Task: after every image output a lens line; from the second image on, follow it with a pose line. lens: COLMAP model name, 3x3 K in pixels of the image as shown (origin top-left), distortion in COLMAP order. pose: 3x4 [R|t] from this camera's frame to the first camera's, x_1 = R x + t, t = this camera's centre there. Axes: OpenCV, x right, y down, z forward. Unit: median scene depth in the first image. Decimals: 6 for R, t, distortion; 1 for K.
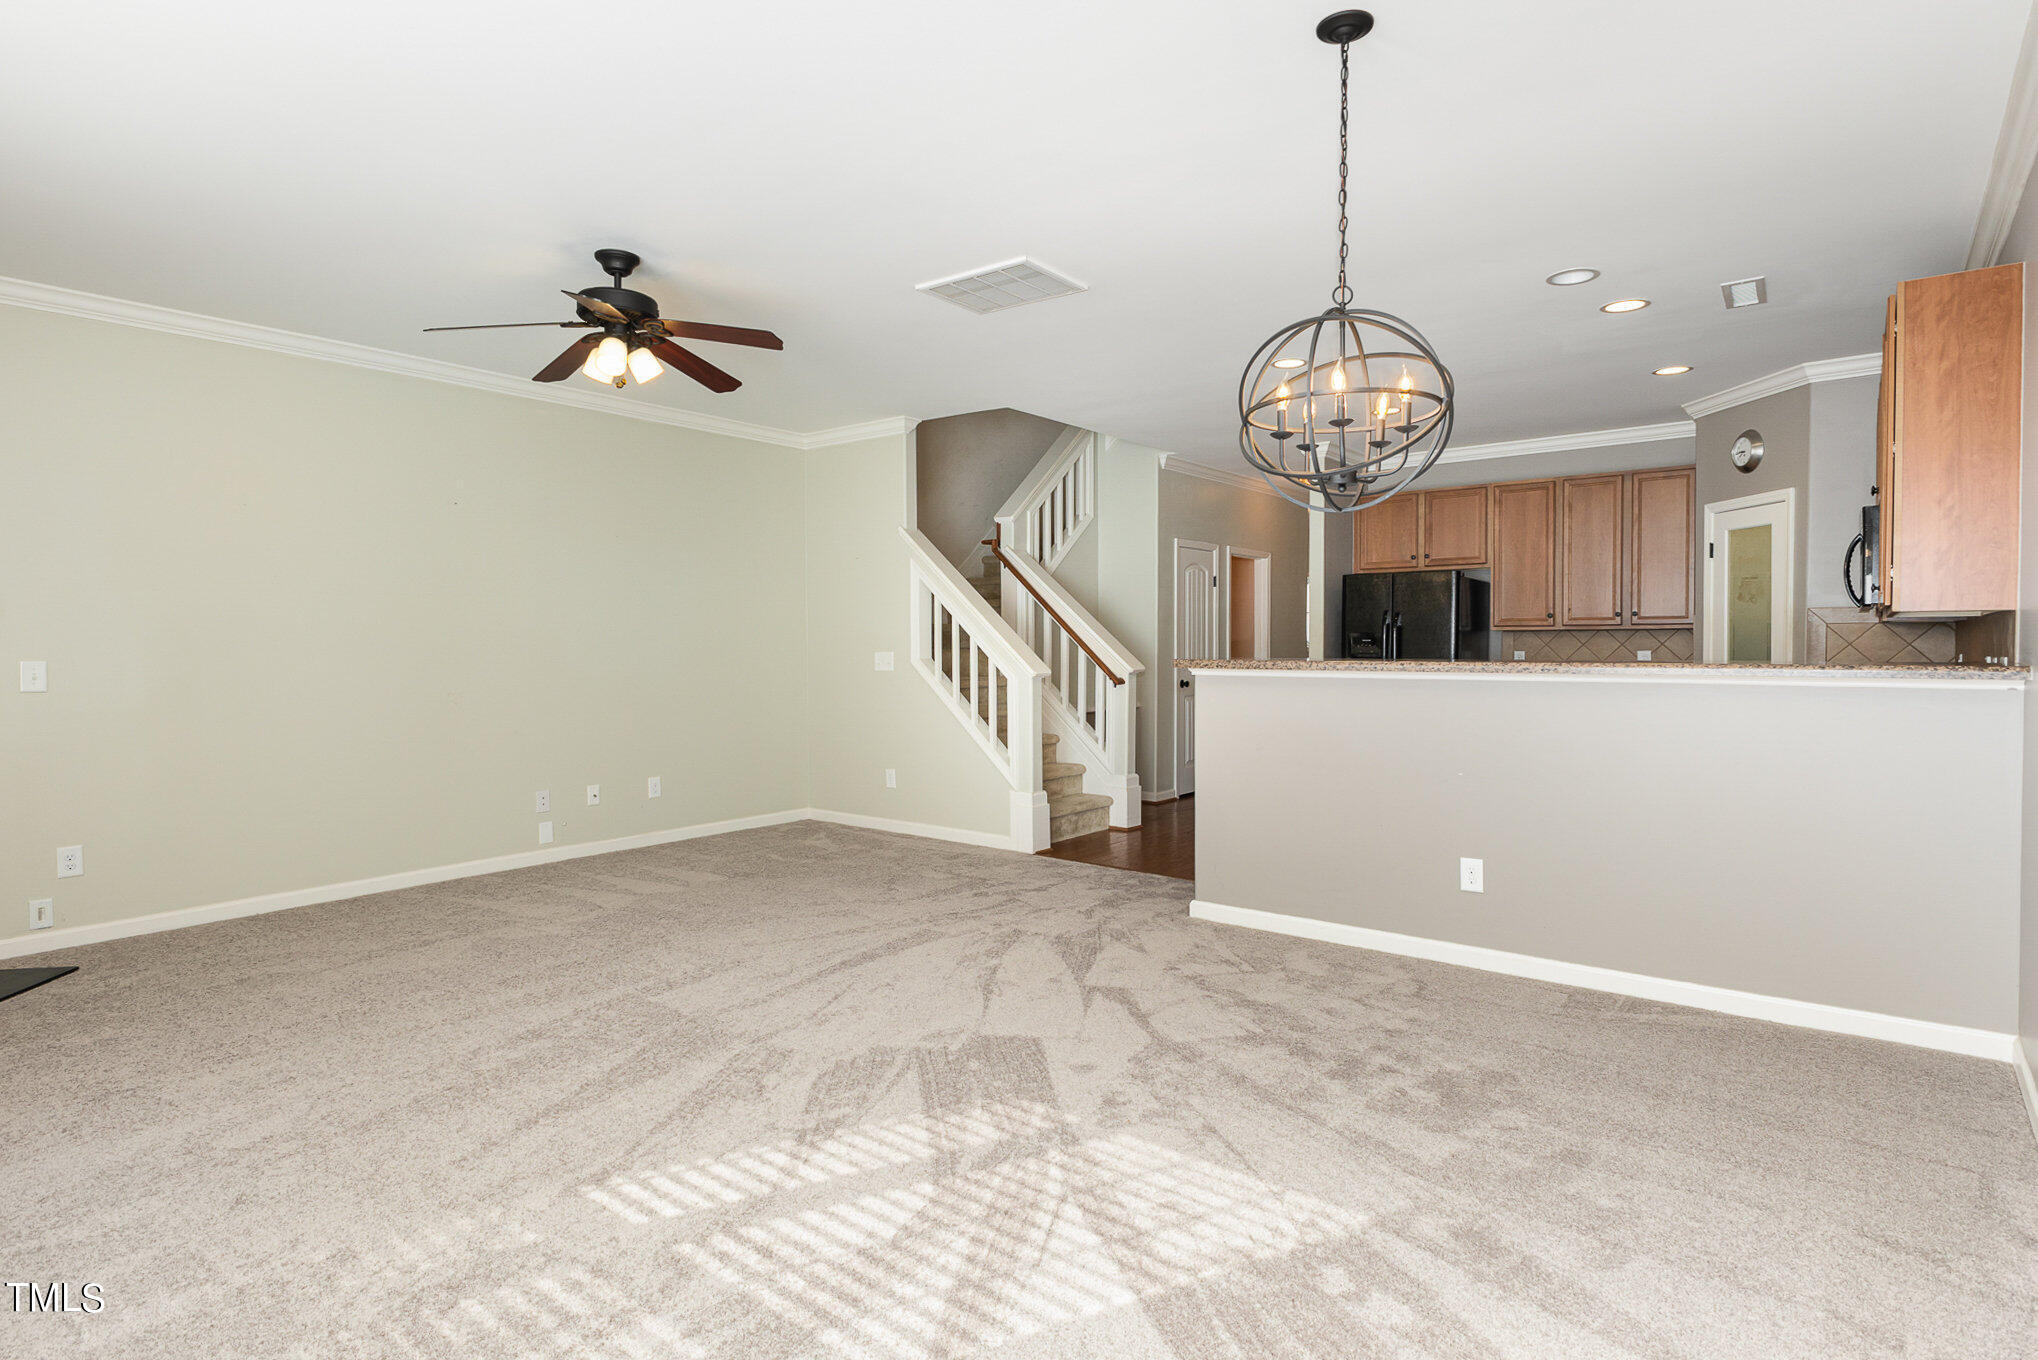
lens RADIAL K [[1056.0, 0, 1028.8], [0, 1056.0, 665.2], [0, 0, 1]] dist [0.016596, -0.004671]
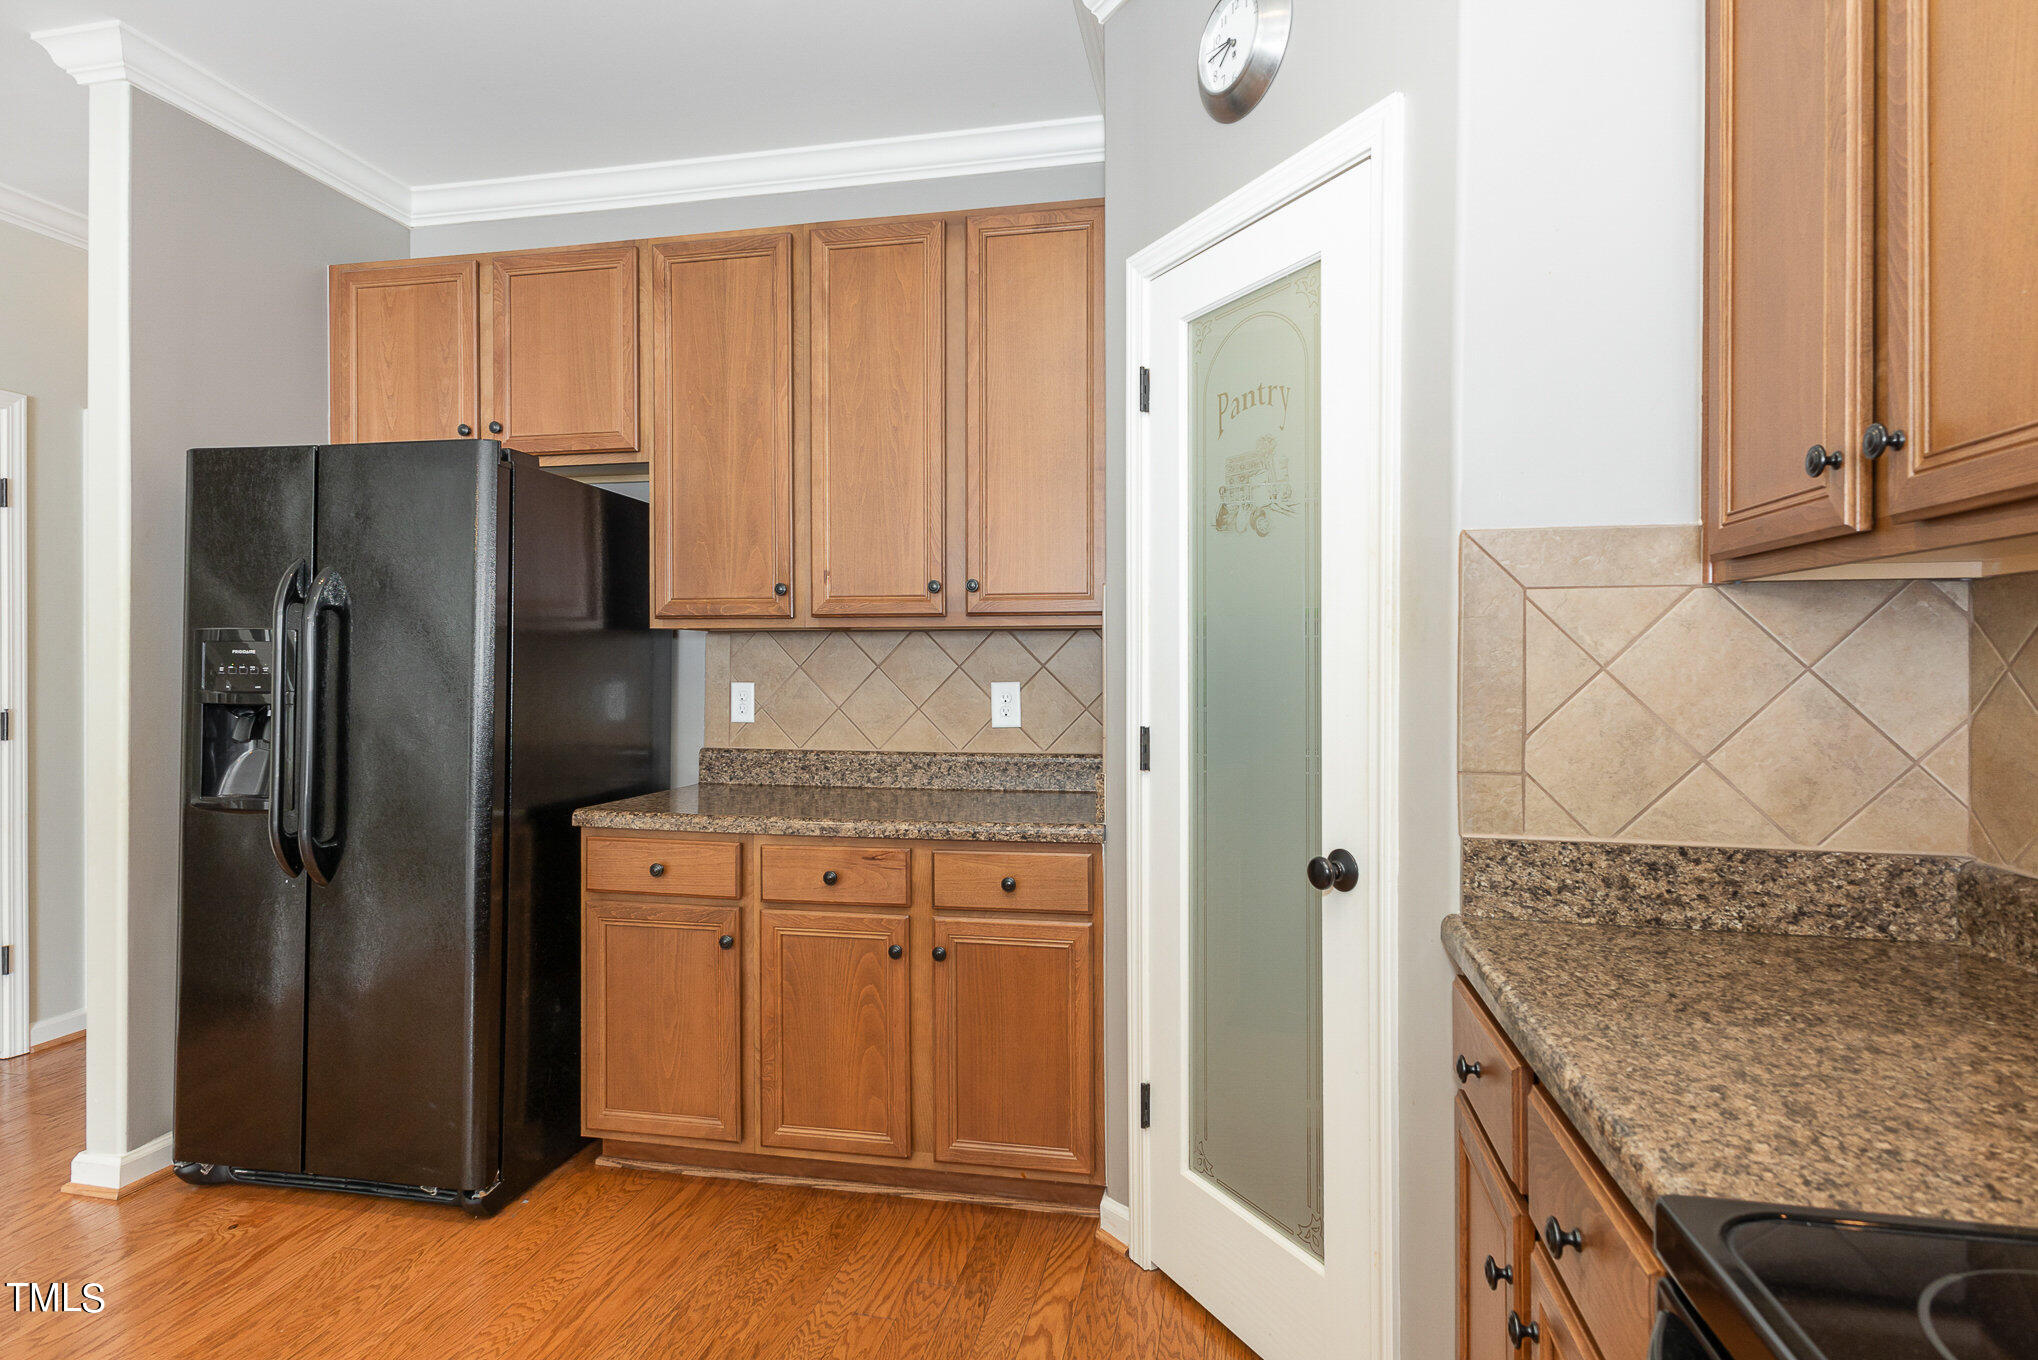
lens RADIAL K [[1056.0, 0, 1028.4], [0, 1056.0, 665.6], [0, 0, 1]] dist [0.016596, -0.004671]
pose [[0.891788, 0.000457, 0.452452, 0.420265], [0.007606, 0.999843, -0.016002, -0.014181], [-0.452389, 0.017711, 0.891645, 0.659600]]
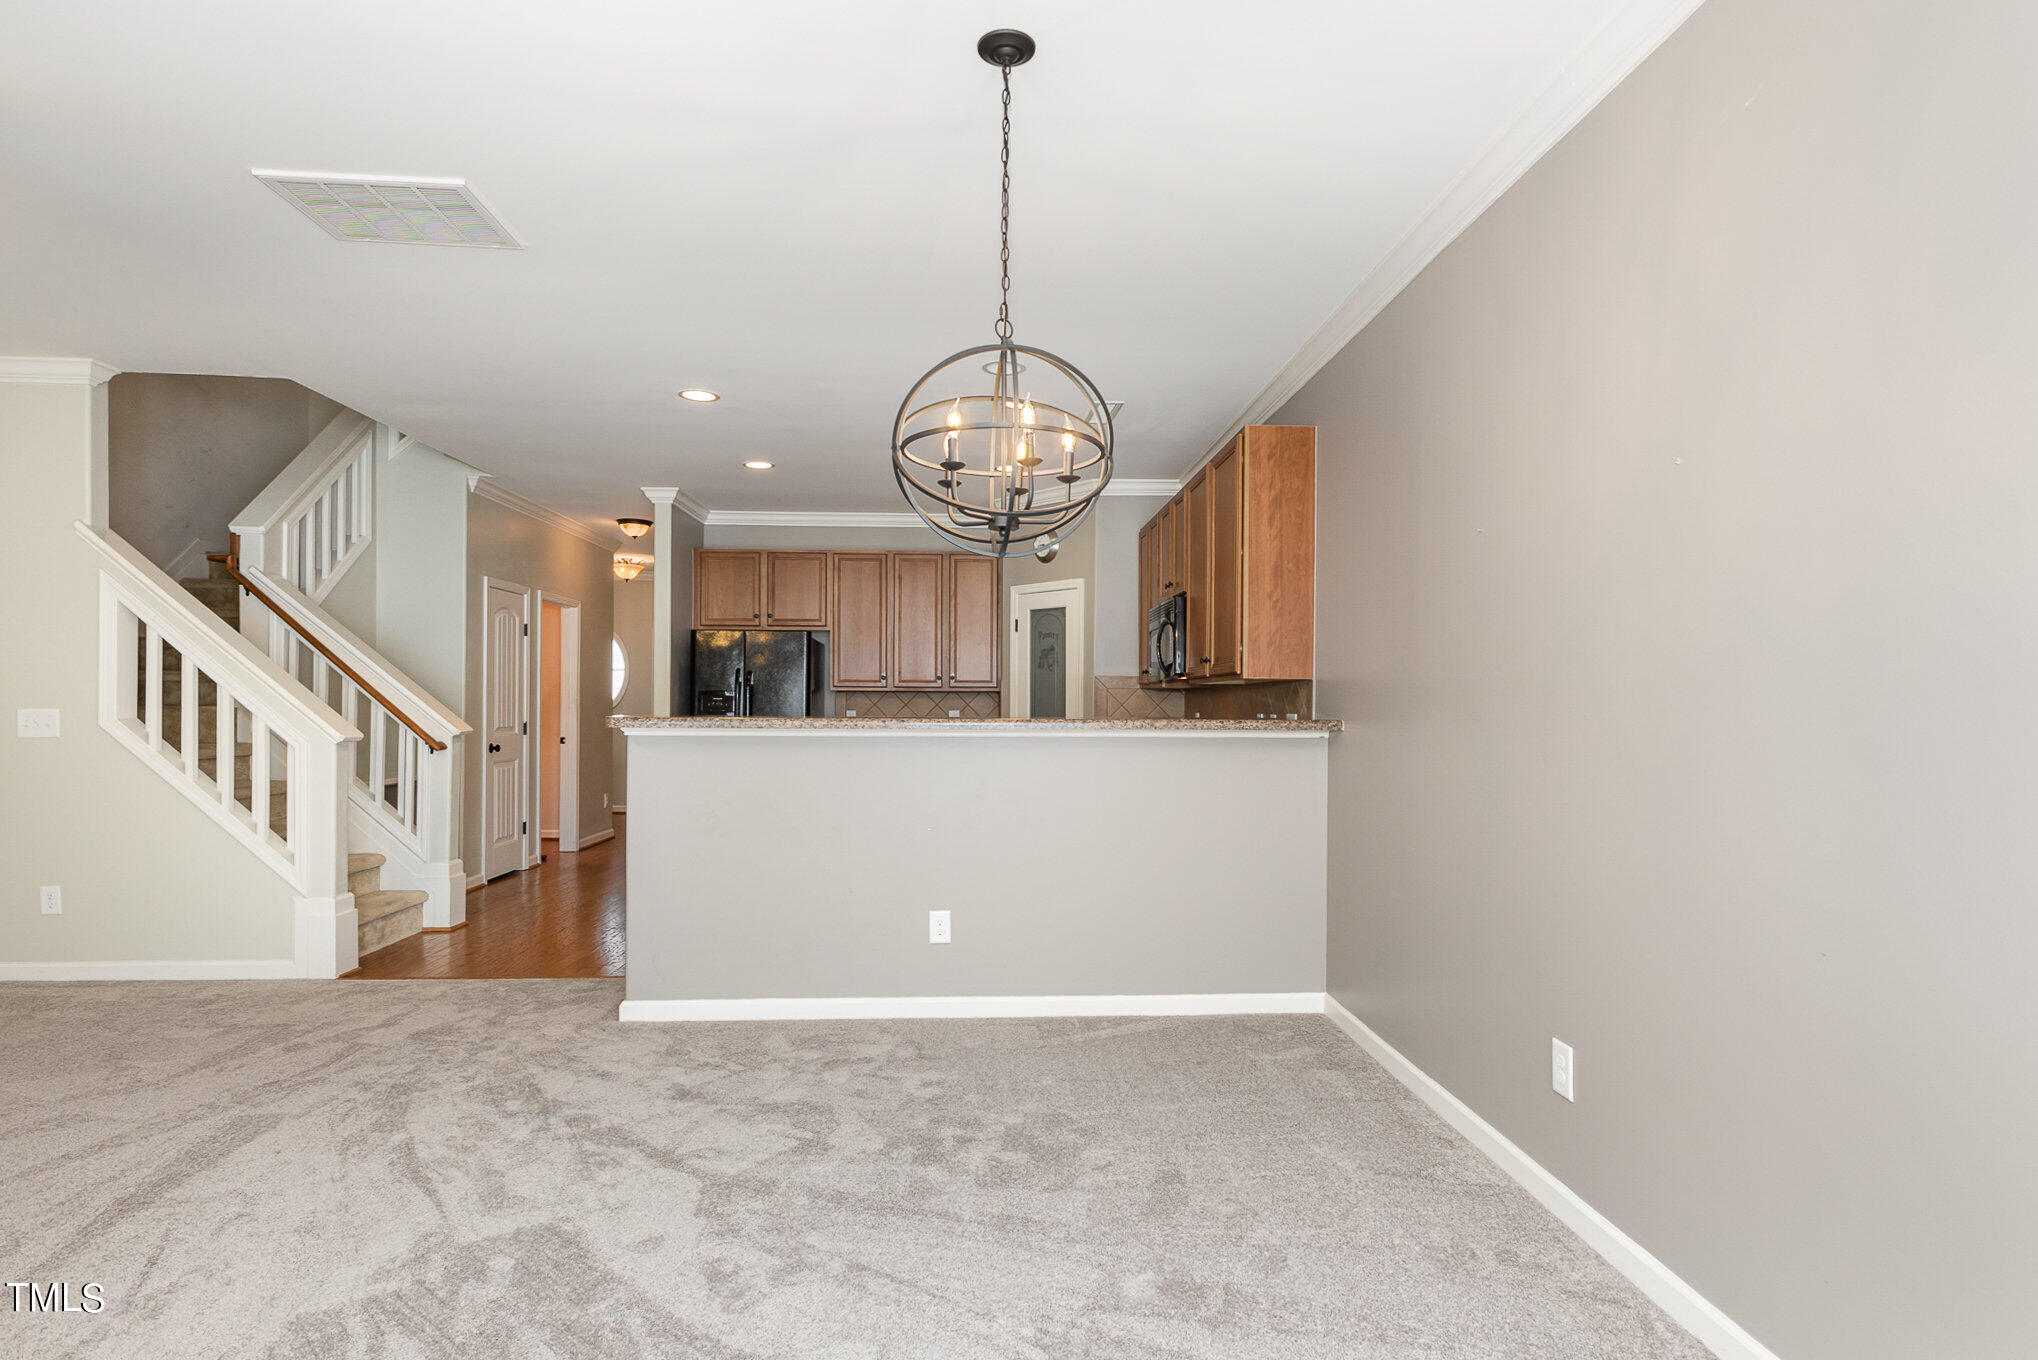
lens RADIAL K [[1056.0, 0, 1021.0], [0, 1056.0, 707.3], [0, 0, 1]] dist [0.016596, -0.004671]
pose [[0.757233, 0.004829, 0.653128, -0.109469], [0.006956, 0.999856, -0.015457, 0.001089], [-0.653108, 0.016248, 0.757090, 0.099746]]
